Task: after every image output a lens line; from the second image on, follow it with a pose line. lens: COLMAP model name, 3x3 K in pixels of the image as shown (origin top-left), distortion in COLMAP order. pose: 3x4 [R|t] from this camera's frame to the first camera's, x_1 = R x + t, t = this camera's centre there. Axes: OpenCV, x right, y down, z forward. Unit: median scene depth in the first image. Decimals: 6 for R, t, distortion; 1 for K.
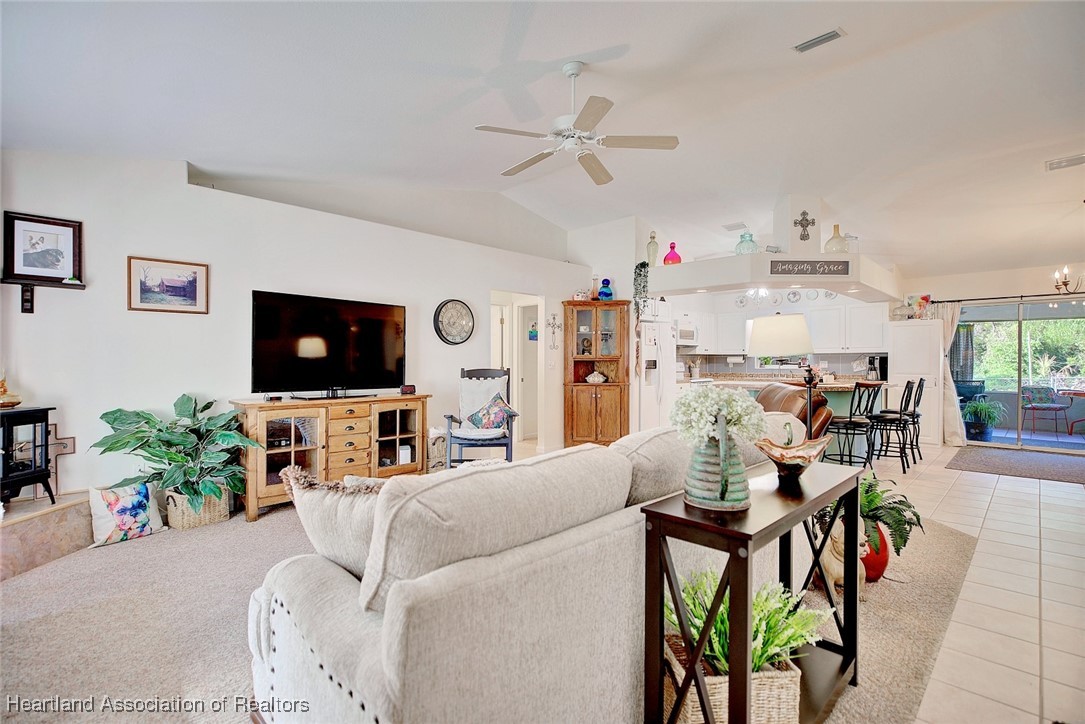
lens RADIAL K [[492.4, 0, 551.6], [0, 492.4, 366.7], [0, 0, 1]] dist [-0.001235, -0.000371]
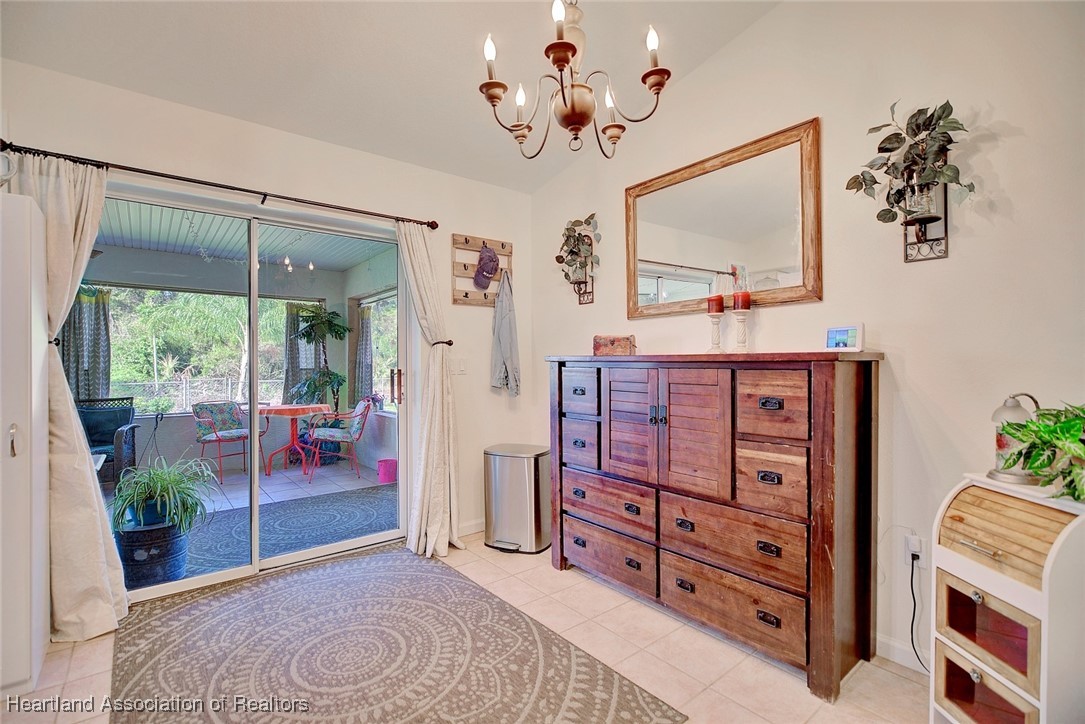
lens RADIAL K [[492.4, 0, 546.7], [0, 492.4, 364.3], [0, 0, 1]] dist [-0.001235, -0.000371]
pose [[0.104258, -0.005759, 0.994534, 0.520447], [0.011976, 0.999918, 0.004535, -0.006163], [-0.994478, 0.011438, 0.104318, 0.652909]]
